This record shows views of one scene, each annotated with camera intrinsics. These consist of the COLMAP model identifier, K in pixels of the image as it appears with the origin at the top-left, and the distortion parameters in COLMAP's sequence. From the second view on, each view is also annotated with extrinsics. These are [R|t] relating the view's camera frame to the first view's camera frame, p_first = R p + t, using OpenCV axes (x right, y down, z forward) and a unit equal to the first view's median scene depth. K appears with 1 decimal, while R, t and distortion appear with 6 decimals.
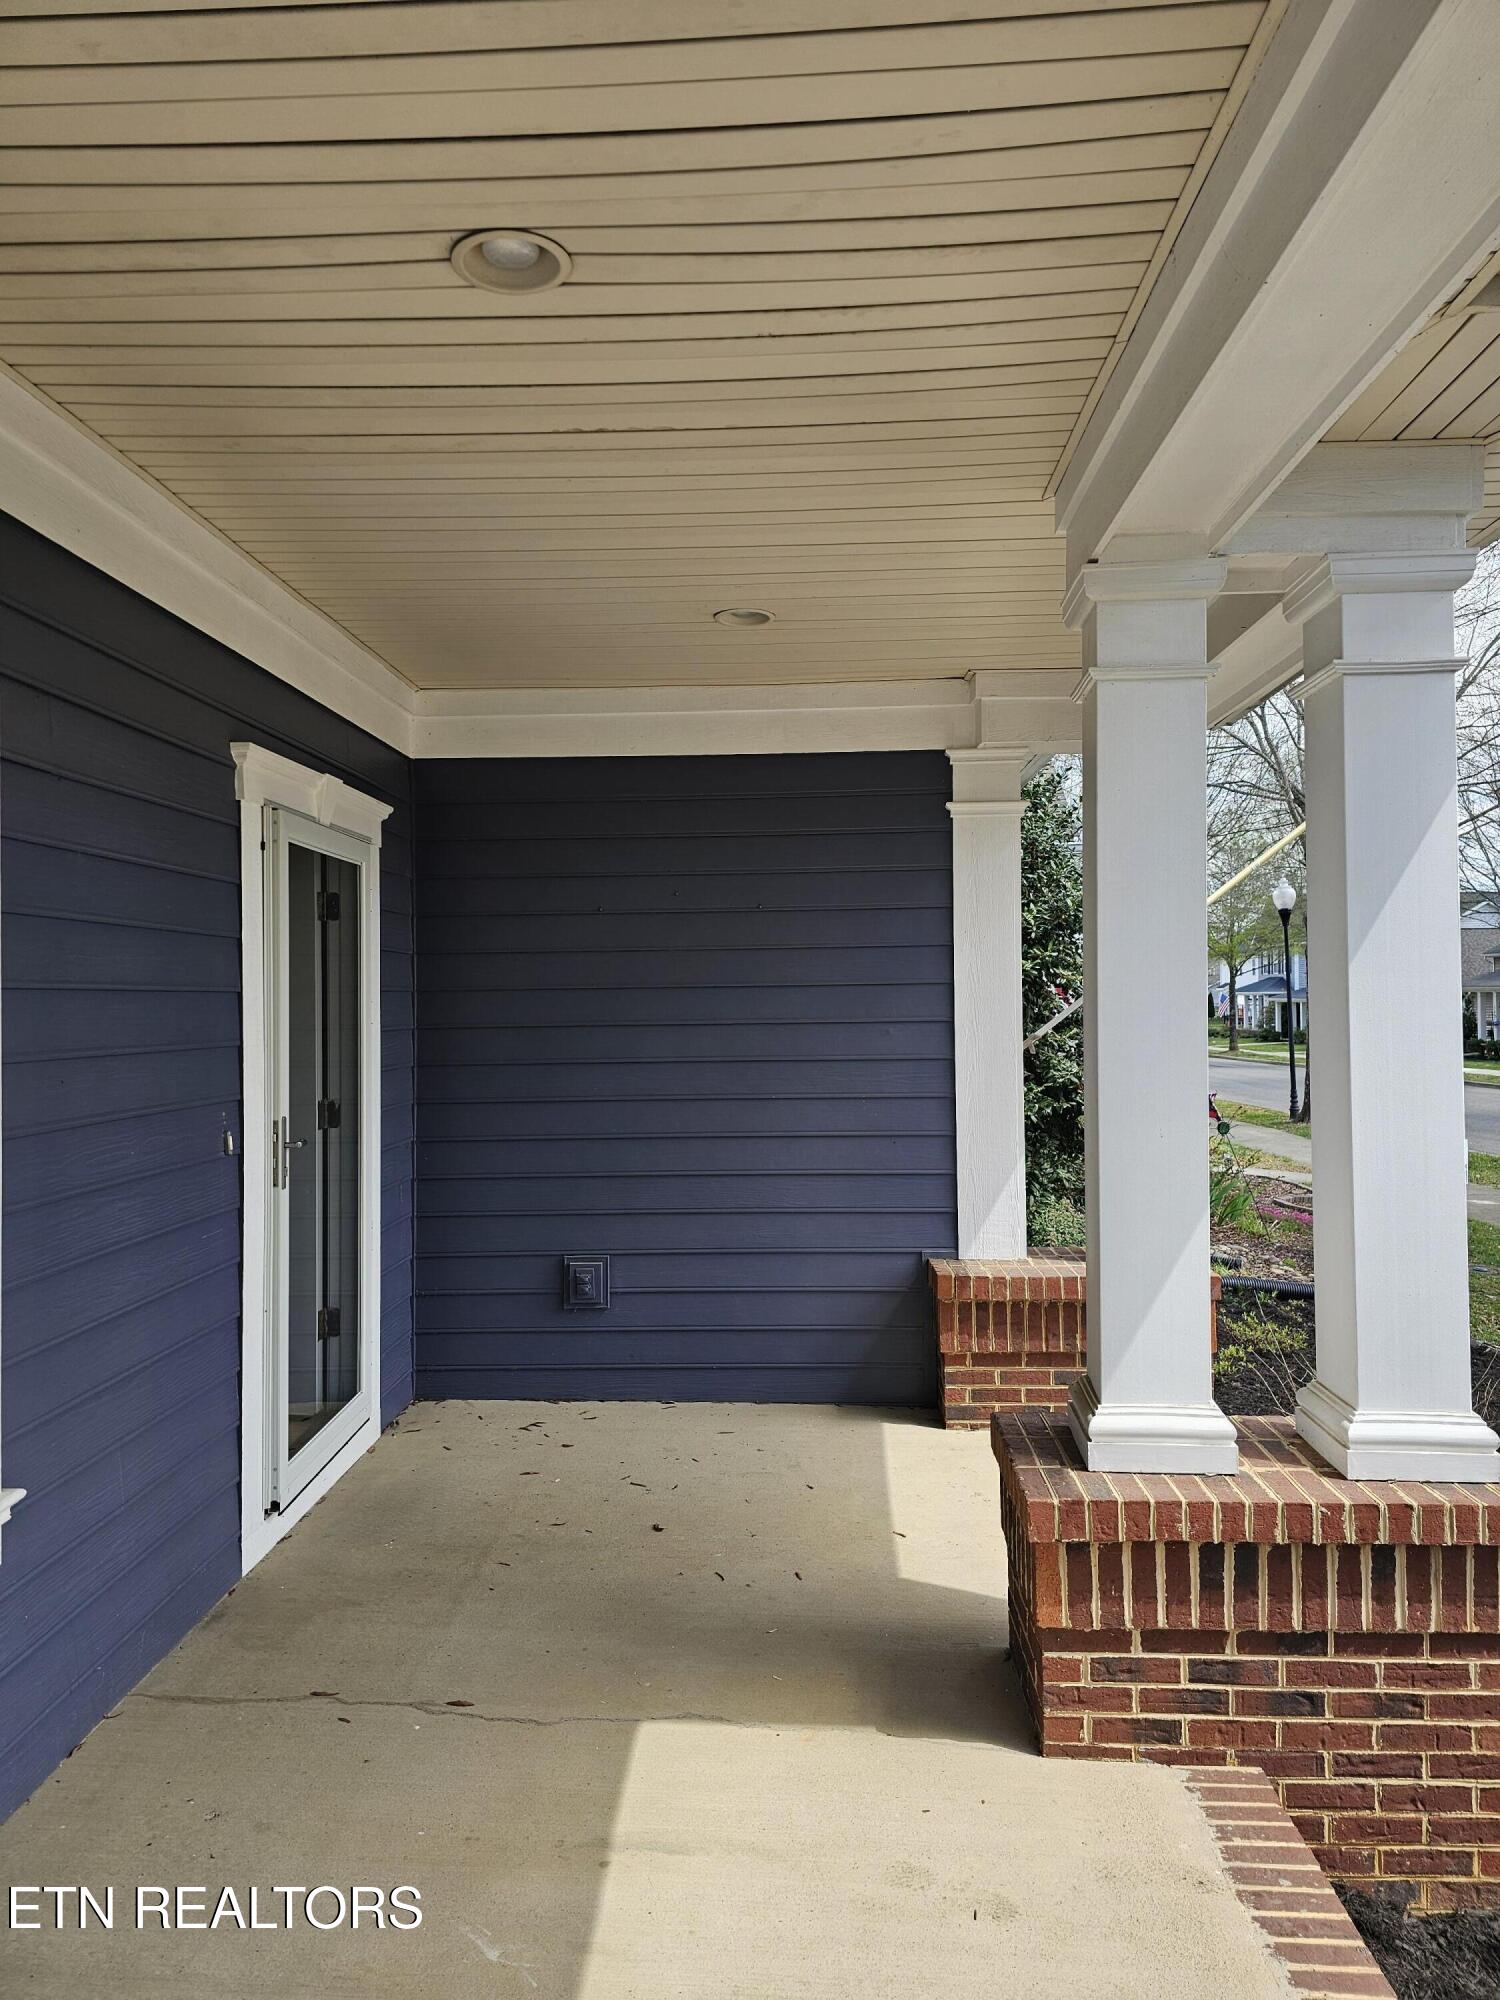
lens RADIAL K [[1355.7, 0, 750.0], [0, 1355.7, 1000.0], [0, 0, 1]] dist [0.005491, 0.001704]
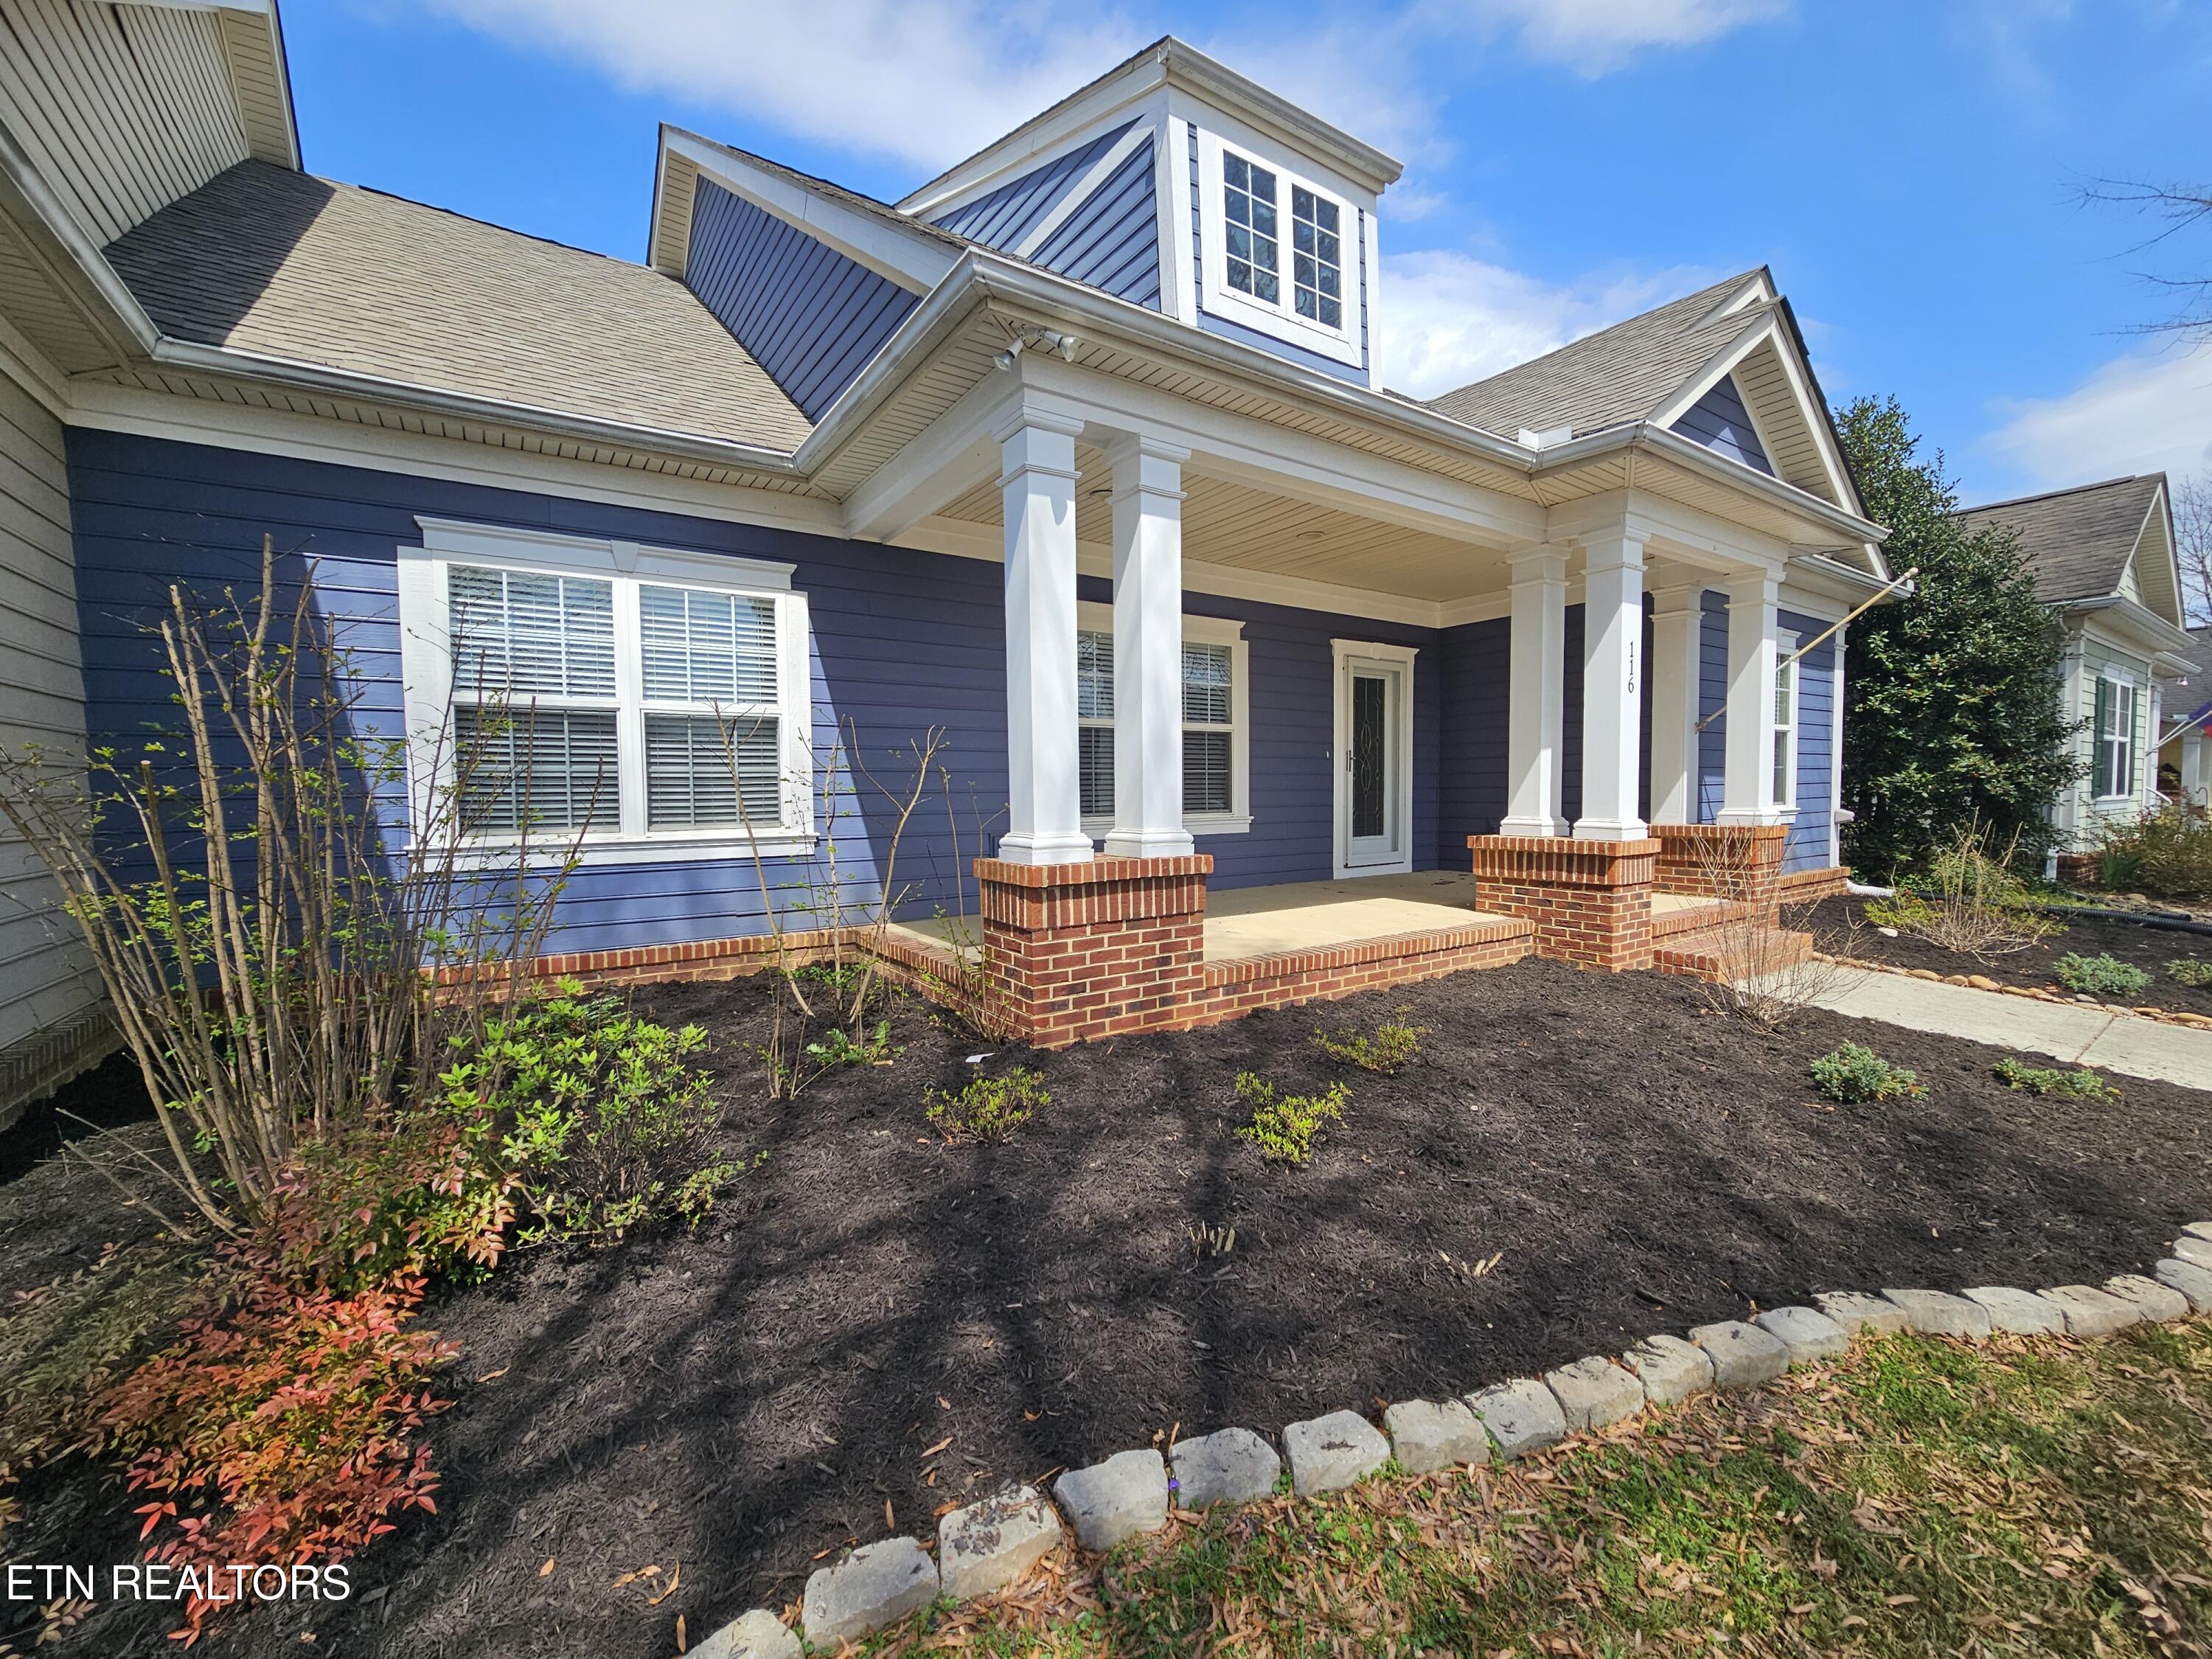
lens RADIAL K [[912.7, 0, 1106.0], [0, 912.7, 829.5], [0, 0, 1]] dist [-0.002054, -0.000004]
pose [[0.603031, 0.040528, -0.796687, 1.503880], [0.004605, 0.998515, 0.054281, 0.216821], [0.797704, -0.036402, 0.601949, -1.155540]]
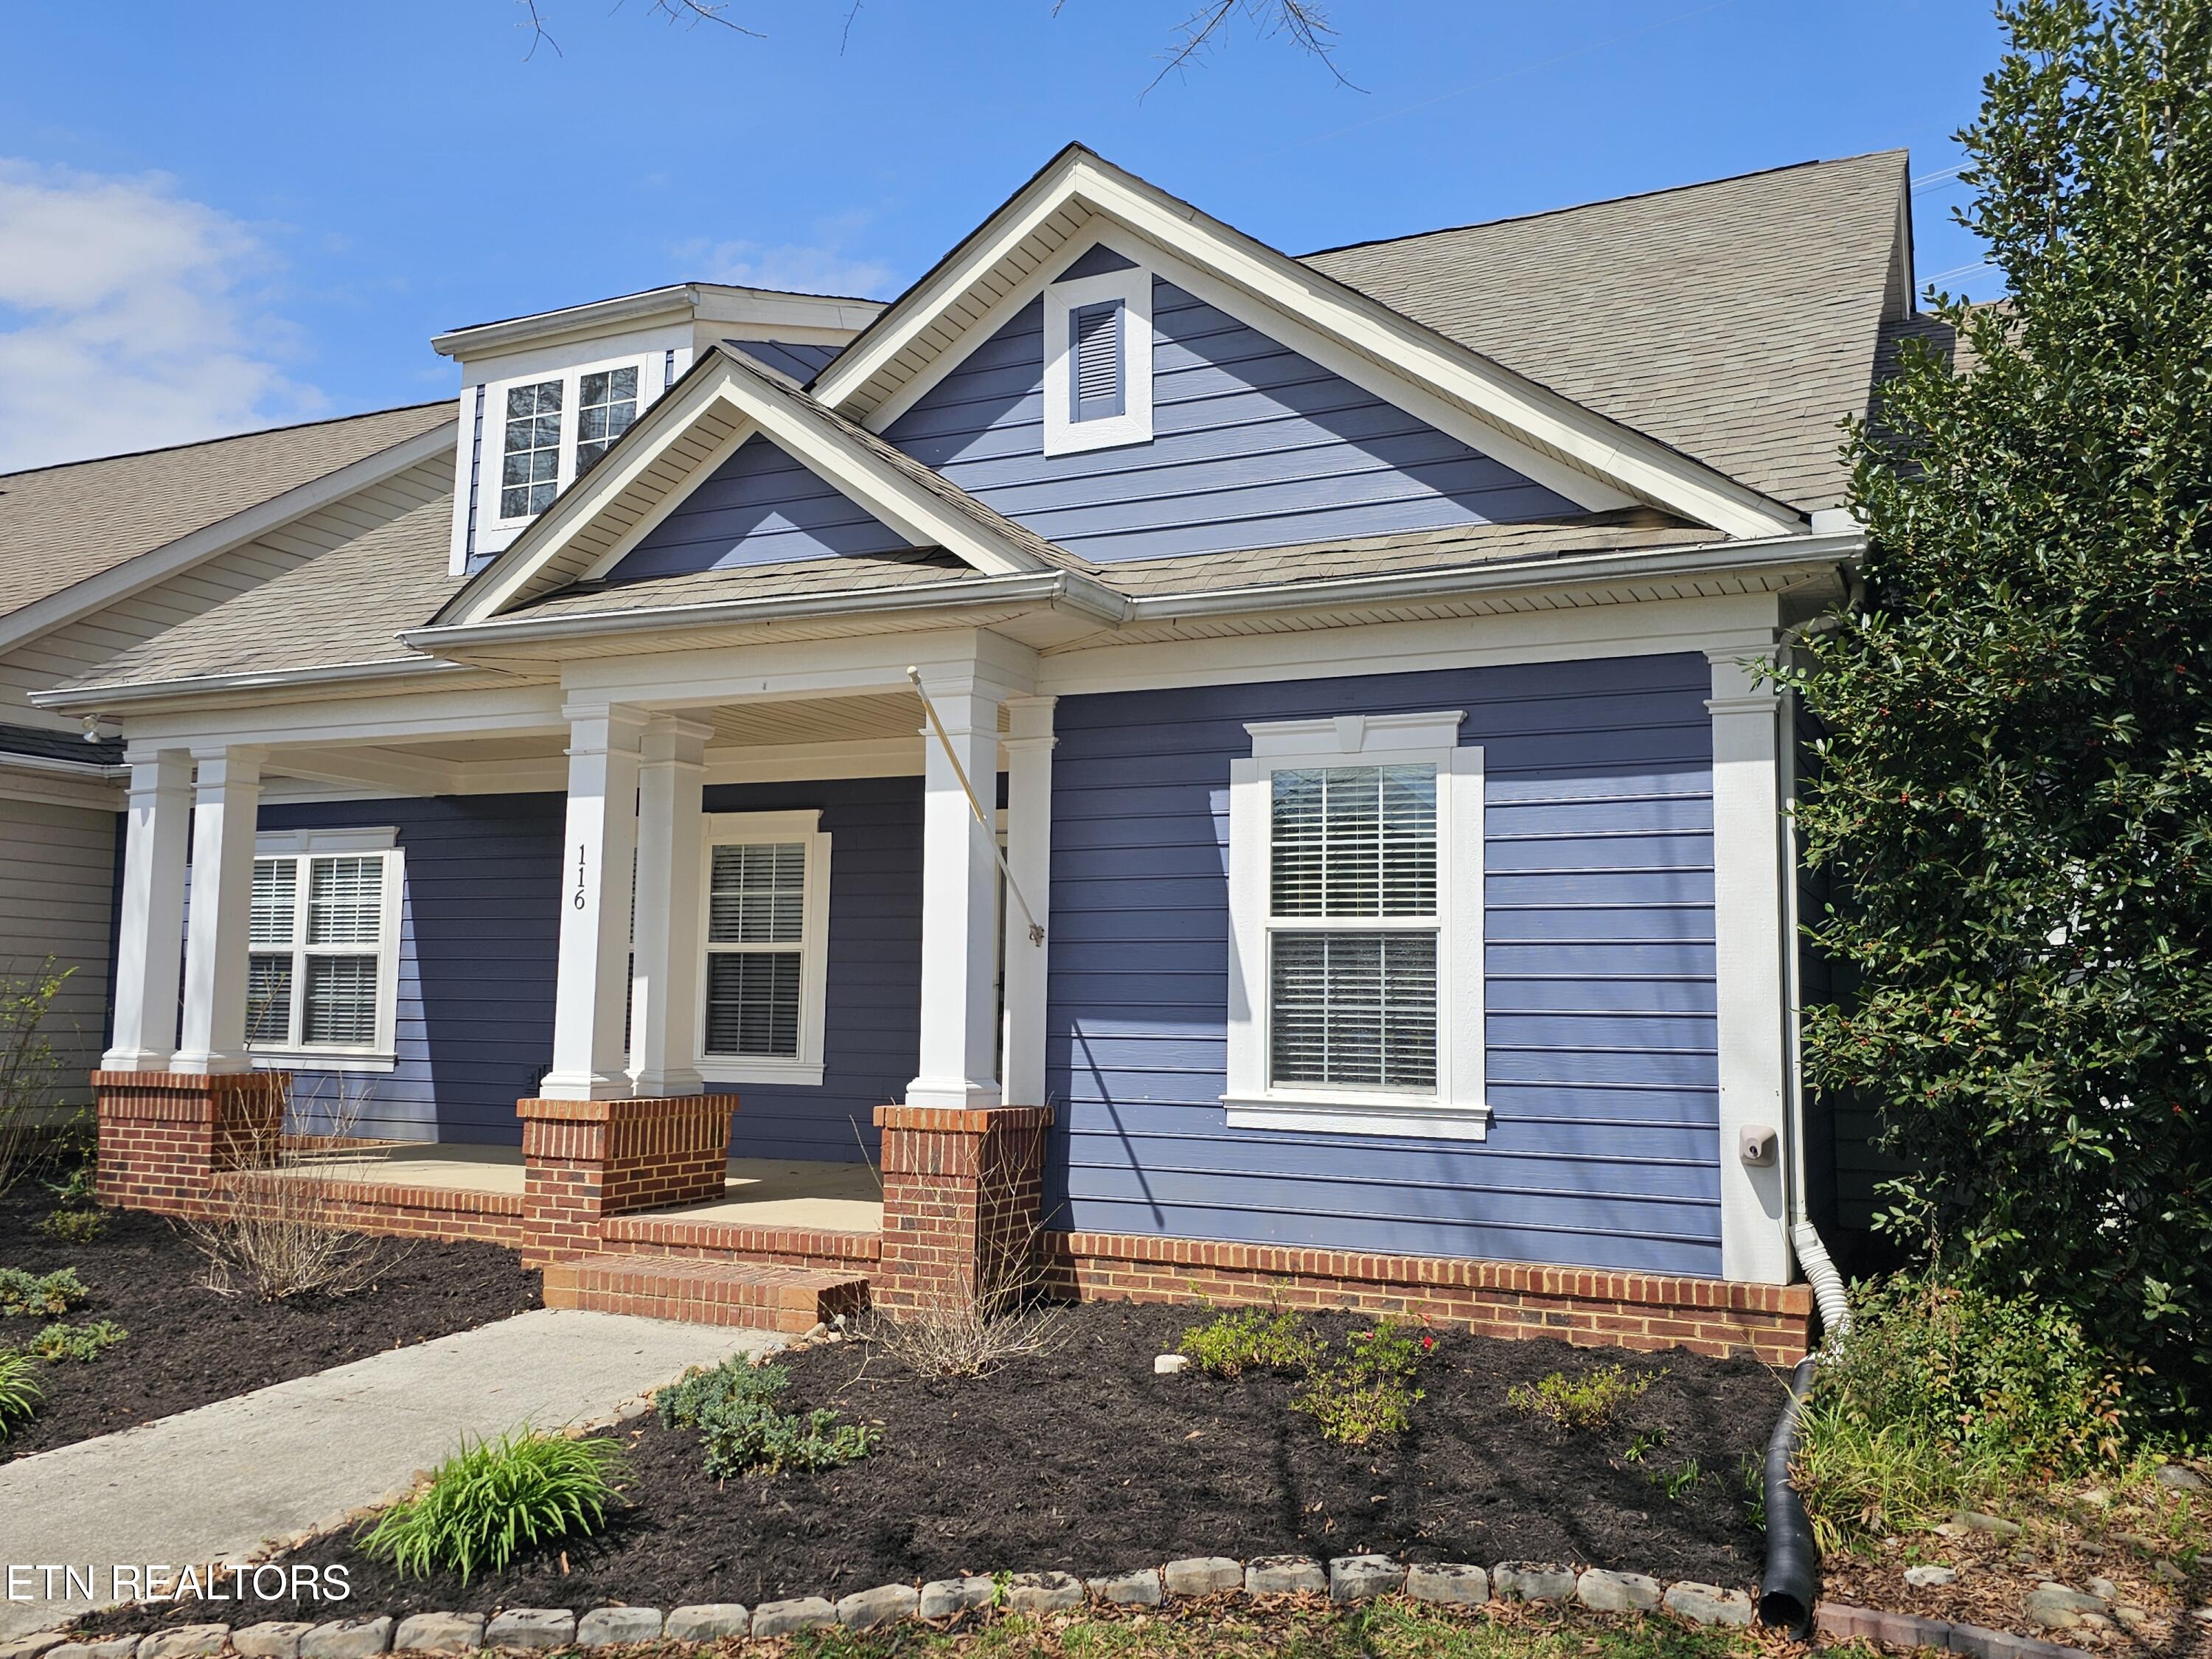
lens RADIAL K [[1862.1, 0, 1106.0], [0, 1862.1, 829.5], [0, 0, 1]] dist [0.118569, -0.194353]
pose [[-0.401894, -0.087638, -0.911483, 3.255625], [-0.012038, 0.995829, -0.090440, 0.174308], [0.915607, -0.025375, -0.401273, 3.299119]]
